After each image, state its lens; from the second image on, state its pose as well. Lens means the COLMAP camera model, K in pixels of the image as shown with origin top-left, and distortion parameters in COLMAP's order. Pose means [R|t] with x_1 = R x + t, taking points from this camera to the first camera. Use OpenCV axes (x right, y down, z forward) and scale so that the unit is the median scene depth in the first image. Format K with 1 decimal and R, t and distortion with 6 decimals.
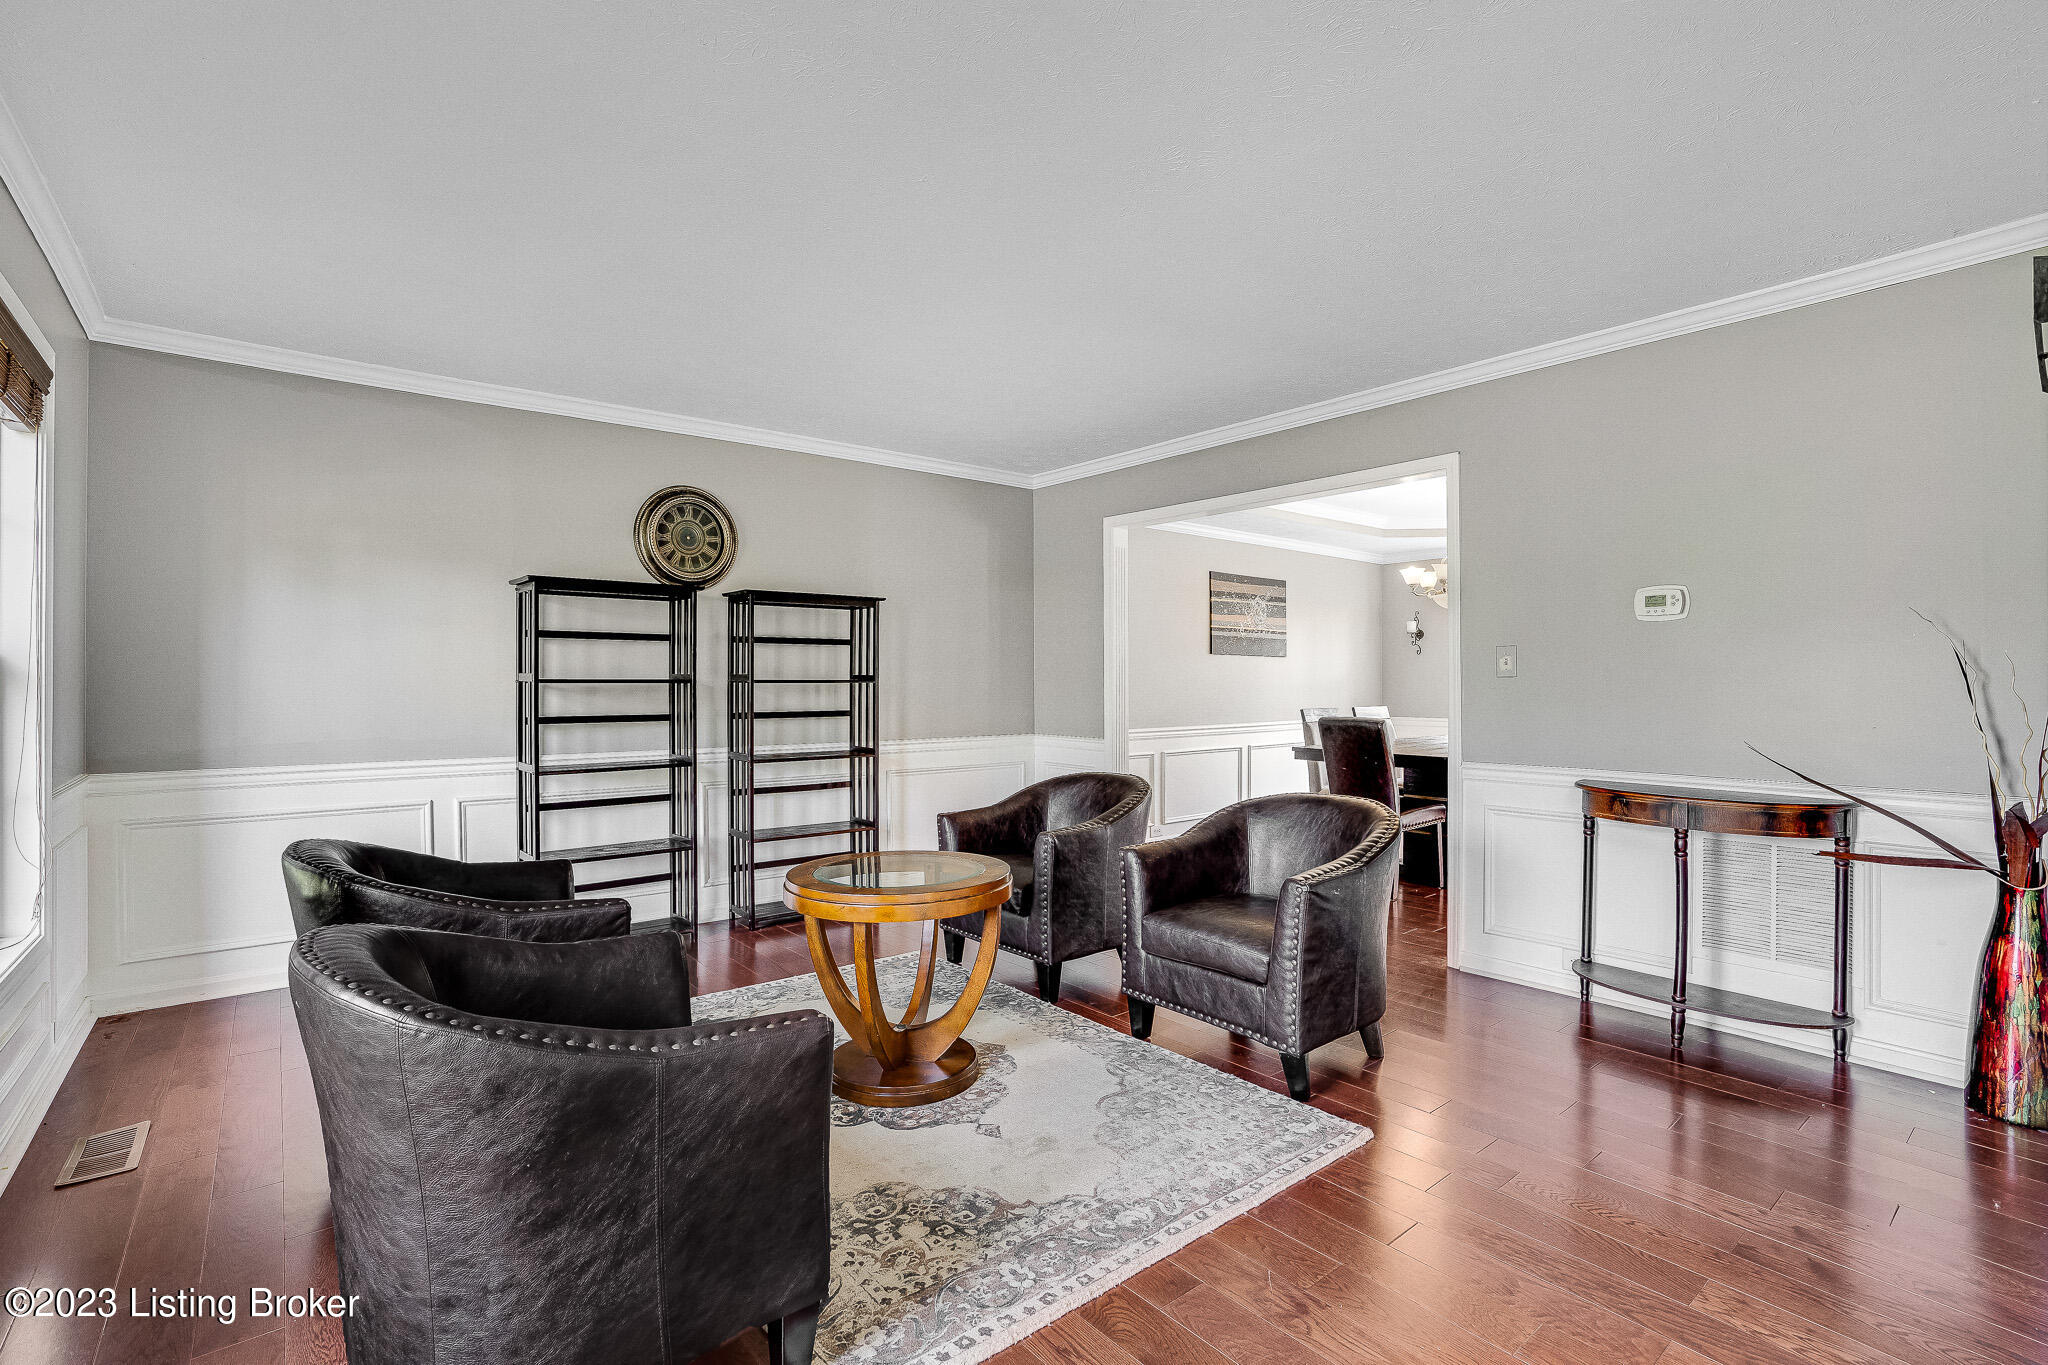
lens RADIAL K [[939.6, 0, 1030.9], [0, 939.6, 675.3], [0, 0, 1]] dist [-0.004973, 0.001168]
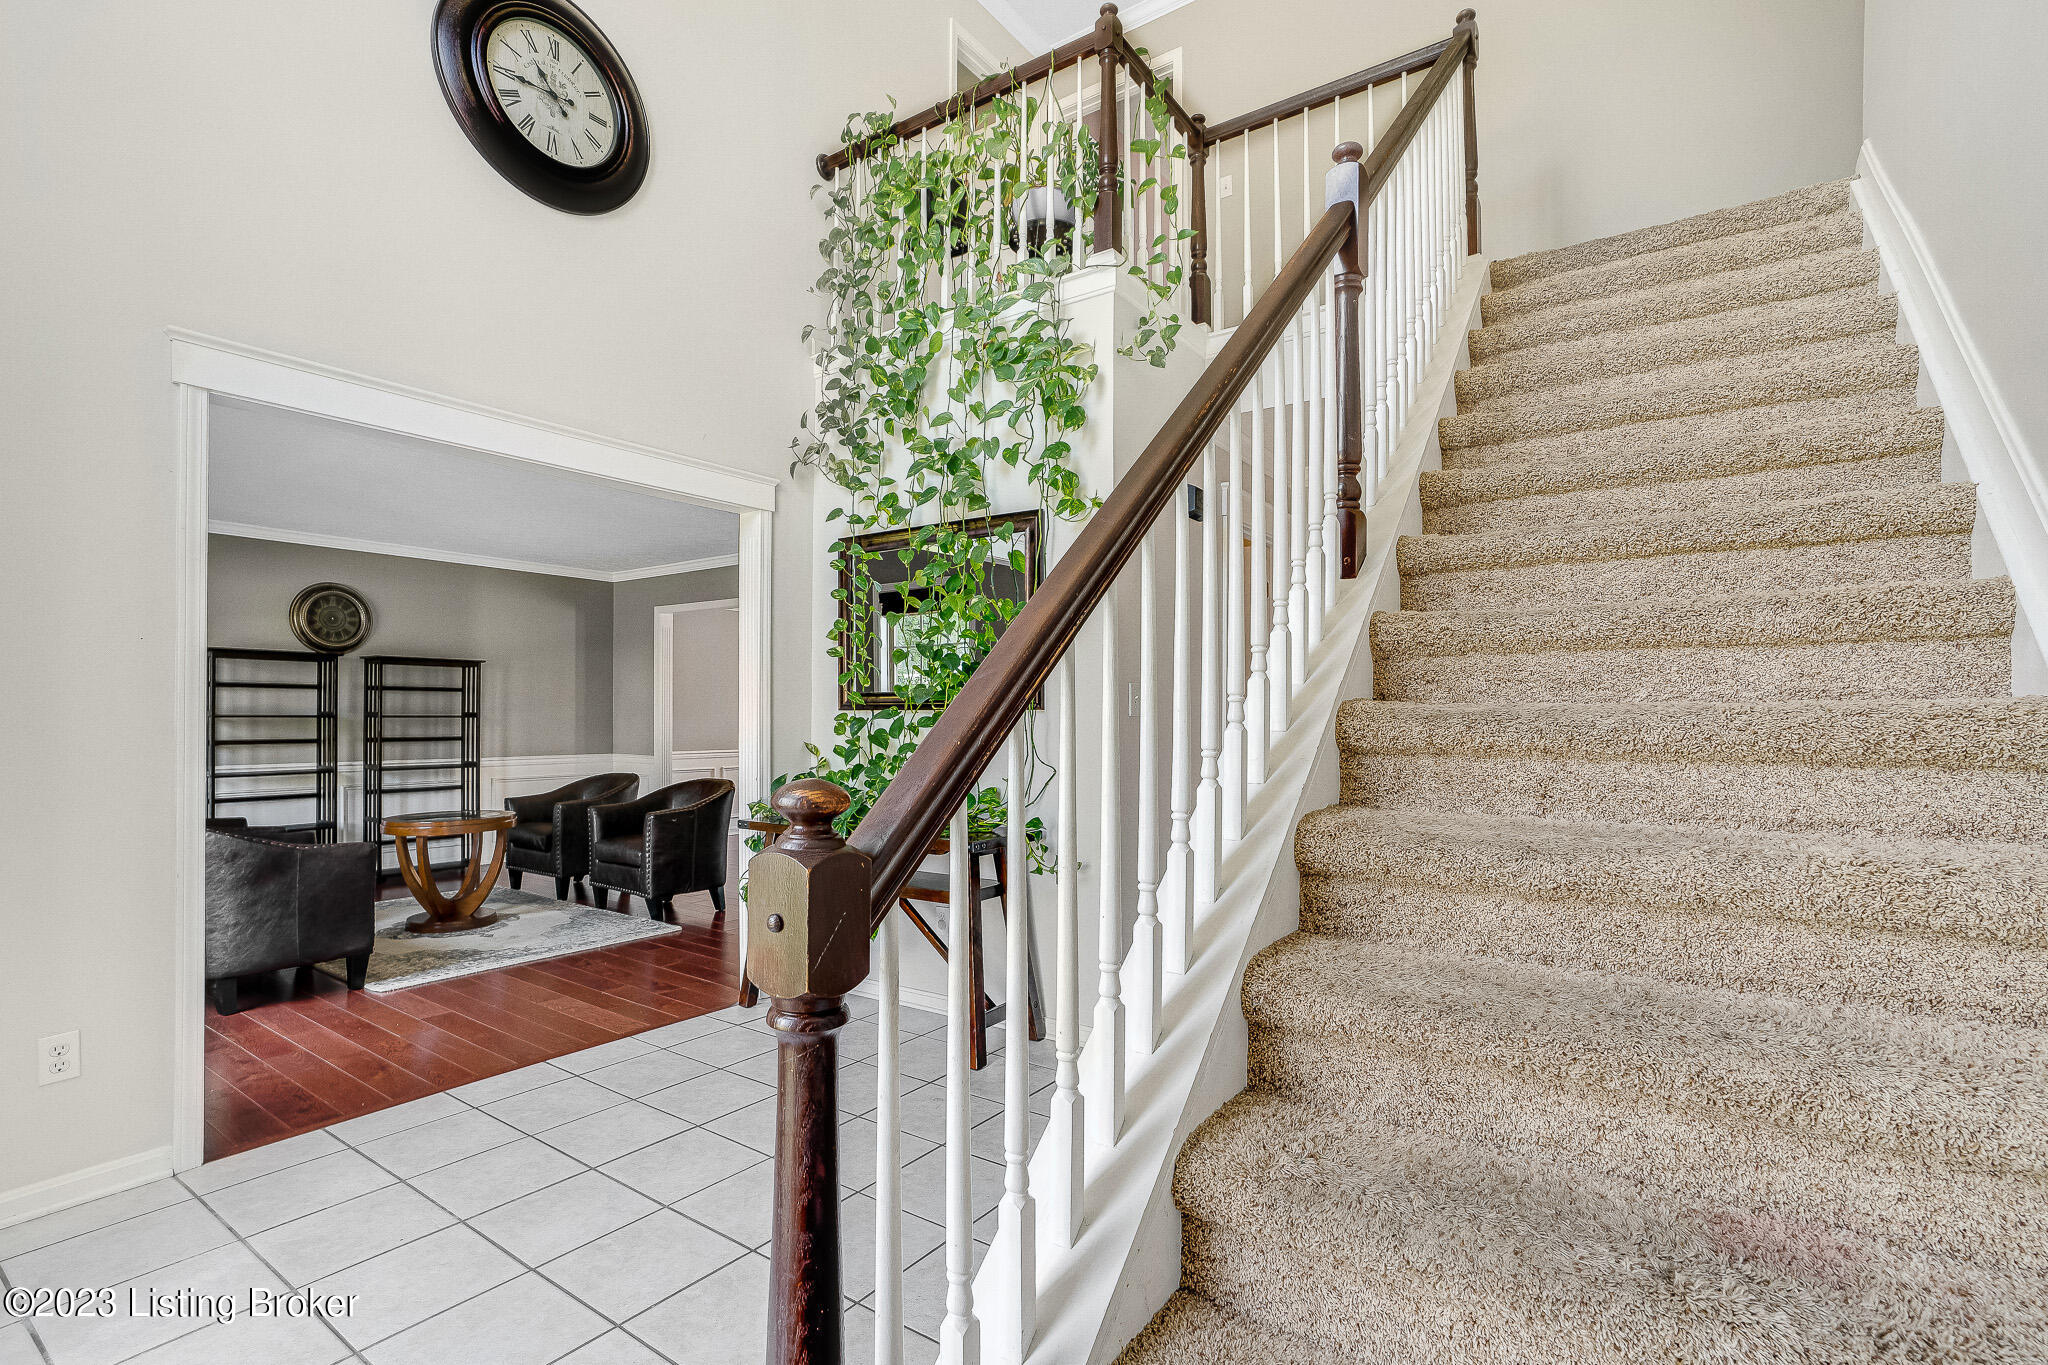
lens RADIAL K [[939.6, 0, 1014.9], [0, 939.6, 702.2], [0, 0, 1]] dist [-0.004973, 0.001168]
pose [[0.966558, 0.001019, 0.256447, 0.288259], [0.002076, 0.999928, -0.011800, 0.003447], [-0.256440, 0.011938, 0.966486, -0.683798]]
